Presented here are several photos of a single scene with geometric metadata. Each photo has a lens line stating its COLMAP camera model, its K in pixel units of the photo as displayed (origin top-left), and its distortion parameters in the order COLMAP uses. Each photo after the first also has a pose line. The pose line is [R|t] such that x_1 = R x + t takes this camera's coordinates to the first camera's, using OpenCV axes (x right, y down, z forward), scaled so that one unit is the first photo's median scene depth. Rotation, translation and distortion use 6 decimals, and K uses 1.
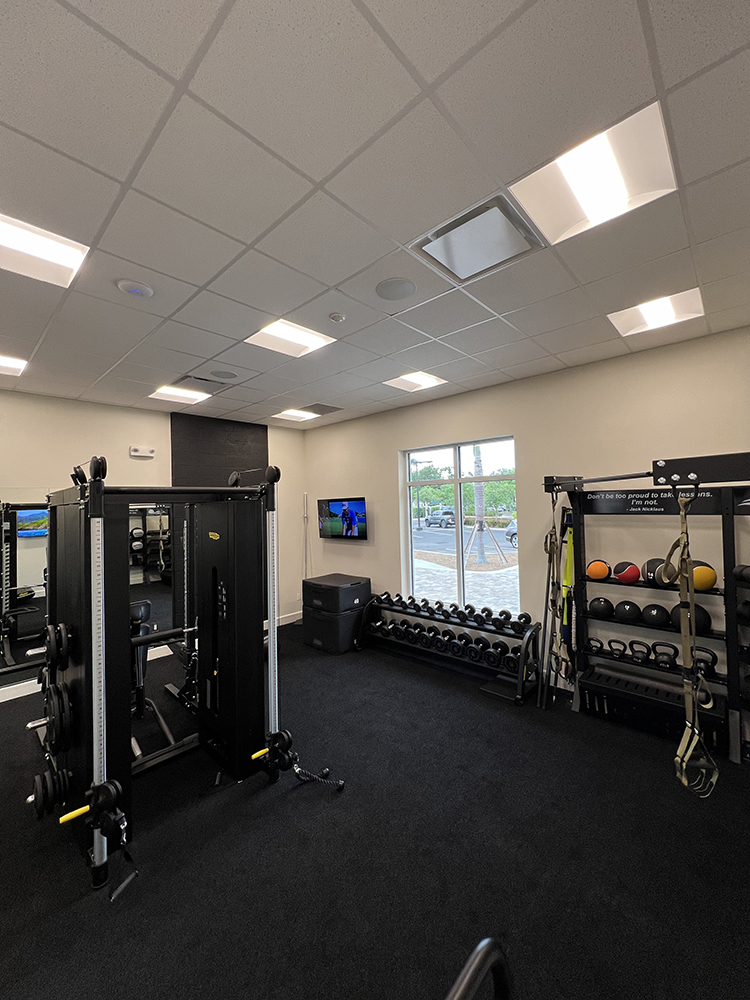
lens RADIAL K [[402.0, 0, 375.0], [0, 402.0, 500.0], [0, 0, 1]] dist [0.000539, 0.000033]
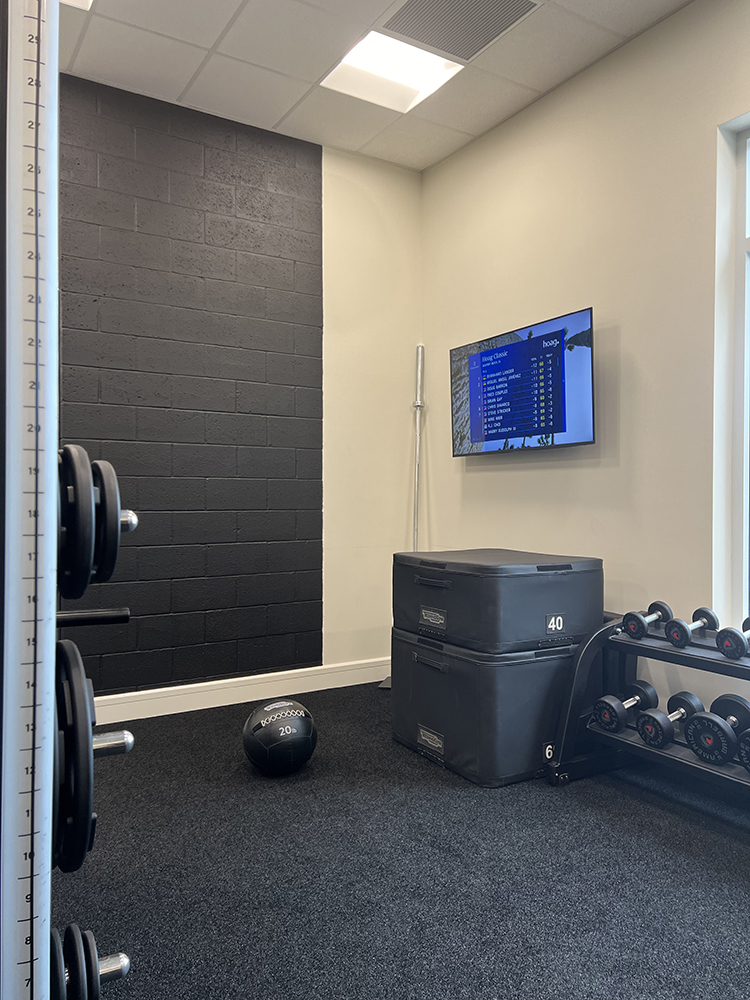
lens RADIAL K [[735.0, 0, 376.9], [0, 735.0, 516.2], [0, 0, 1]] dist [-0.002852, -0.001852]
pose [[0.961533, 0.032127, -0.272805, -0.026989], [-0.020756, 0.998795, 0.044466, 0.145301], [0.273905, -0.037093, 0.961041, 0.416093]]
